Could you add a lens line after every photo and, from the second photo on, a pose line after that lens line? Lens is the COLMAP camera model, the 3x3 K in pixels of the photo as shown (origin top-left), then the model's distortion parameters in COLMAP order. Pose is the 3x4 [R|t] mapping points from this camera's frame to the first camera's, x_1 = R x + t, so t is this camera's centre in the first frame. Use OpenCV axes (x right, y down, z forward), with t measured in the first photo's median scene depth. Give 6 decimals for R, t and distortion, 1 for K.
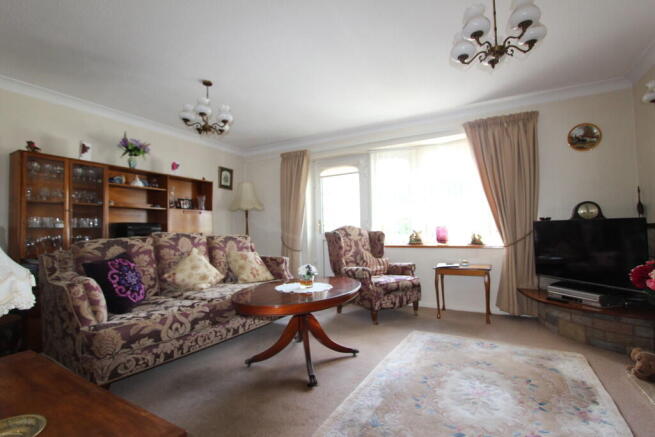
lens RADIAL K [[304.2, 0, 325.1], [0, 304.2, 220.8], [0, 0, 1]] dist [-0.012629, 0.001343]
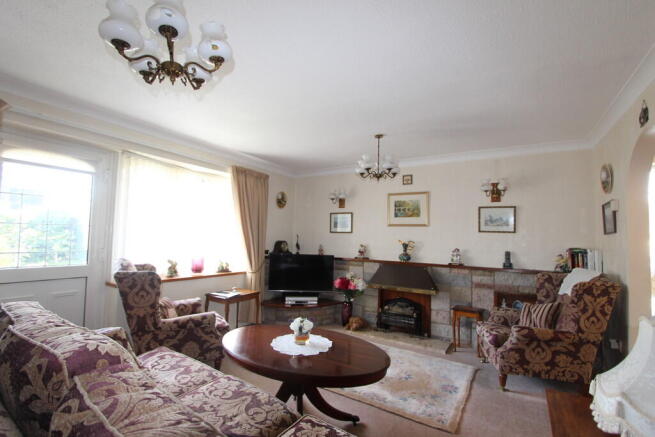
lens RADIAL K [[295.5, 0, 328.5], [0, 295.5, 228.1], [0, 0, 1]] dist [-0.014039, 0.000157]
pose [[0.080125, 0.066860, 0.994540, -0.592519], [-0.059570, 0.996286, -0.062178, -0.042494], [-0.995003, -0.054263, 0.083811, 0.544488]]
